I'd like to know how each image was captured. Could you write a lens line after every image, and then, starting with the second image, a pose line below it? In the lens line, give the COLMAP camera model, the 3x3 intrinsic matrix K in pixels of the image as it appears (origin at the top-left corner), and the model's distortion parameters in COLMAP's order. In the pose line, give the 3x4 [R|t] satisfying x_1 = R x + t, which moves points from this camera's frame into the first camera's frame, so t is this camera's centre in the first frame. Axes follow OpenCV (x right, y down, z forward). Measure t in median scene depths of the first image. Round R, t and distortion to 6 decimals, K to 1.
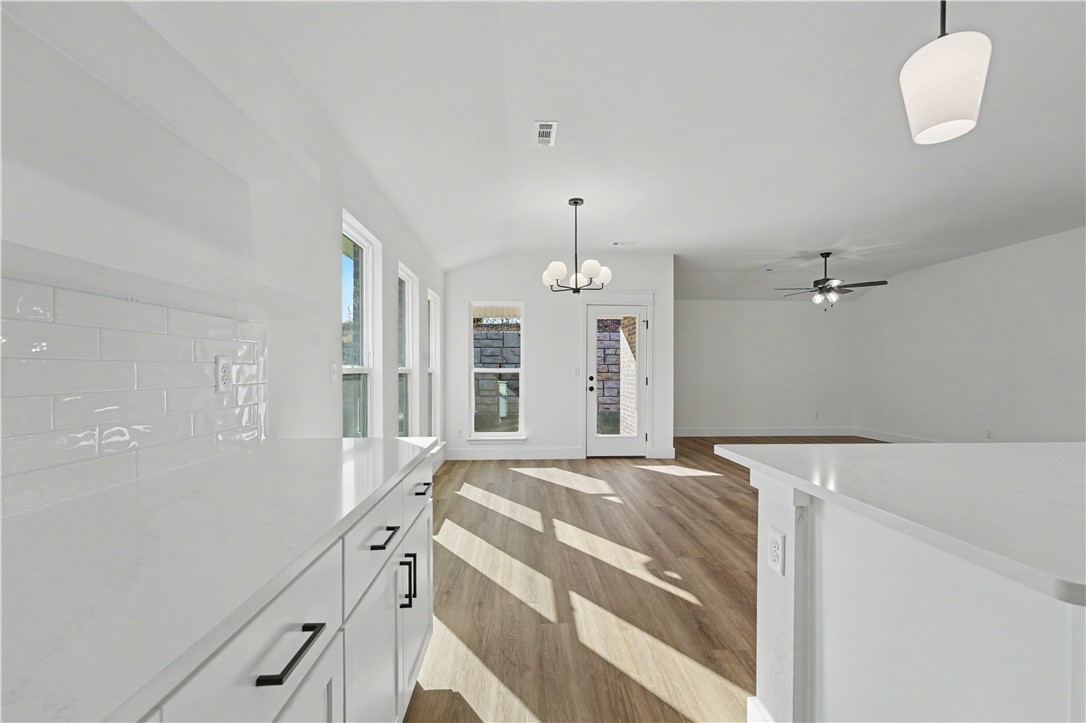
lens RADIAL K [[442.9, 0, 543.4], [0, 442.9, 372.3], [0, 0, 1]] dist [-0.000388, -0.000089]
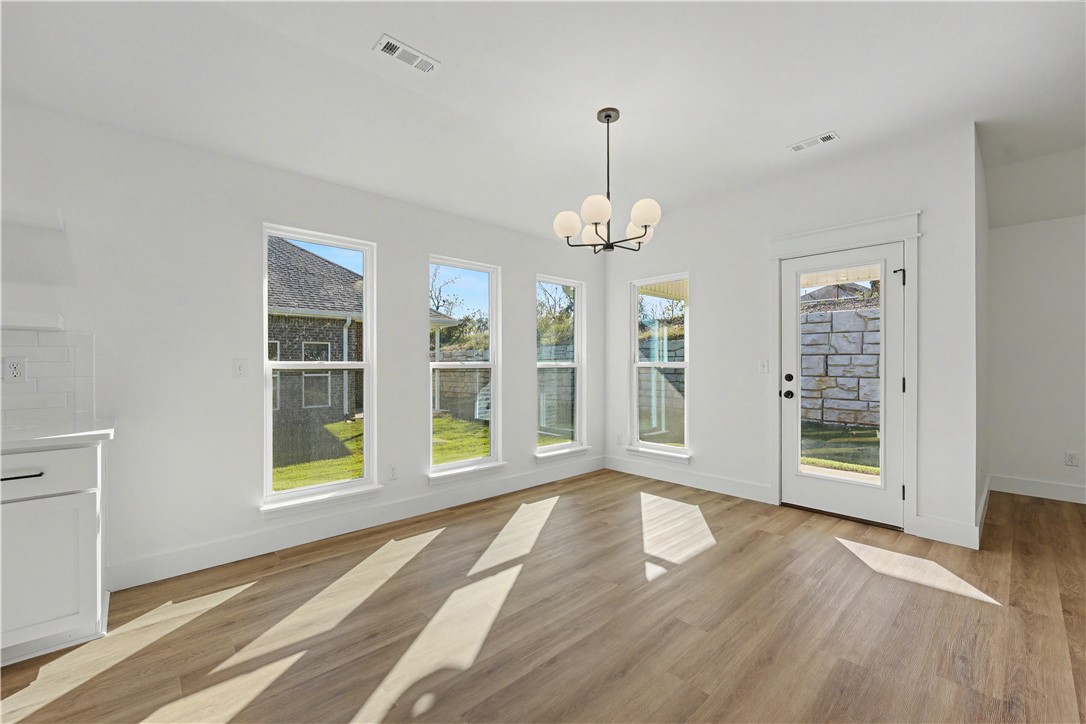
lens RADIAL K [[446.1, 0, 543.0], [0, 446.1, 362.0], [0, 0, 1]] dist [-0.001172, -0.000153]
pose [[0.640248, -0.004975, -0.768152, 0.369171], [-0.001053, 0.999972, -0.007354, -0.003008], [0.768167, 0.005517, 0.640225, 0.338337]]
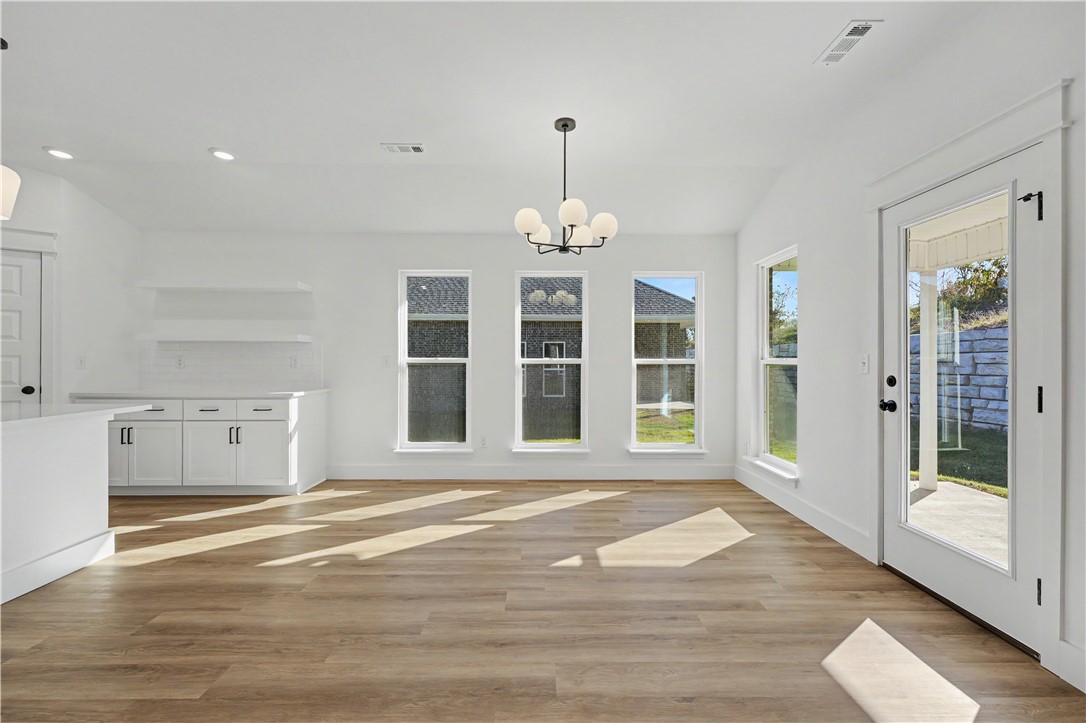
lens RADIAL K [[438.1, 0, 544.9], [0, 438.1, 359.4], [0, 0, 1]] dist [-0.002058, -0.000149]
pose [[-0.040904, -0.004044, -0.999155, 0.540877], [-0.006870, 0.999969, -0.003766, -0.003166], [0.999139, 0.006710, -0.040931, 0.691298]]
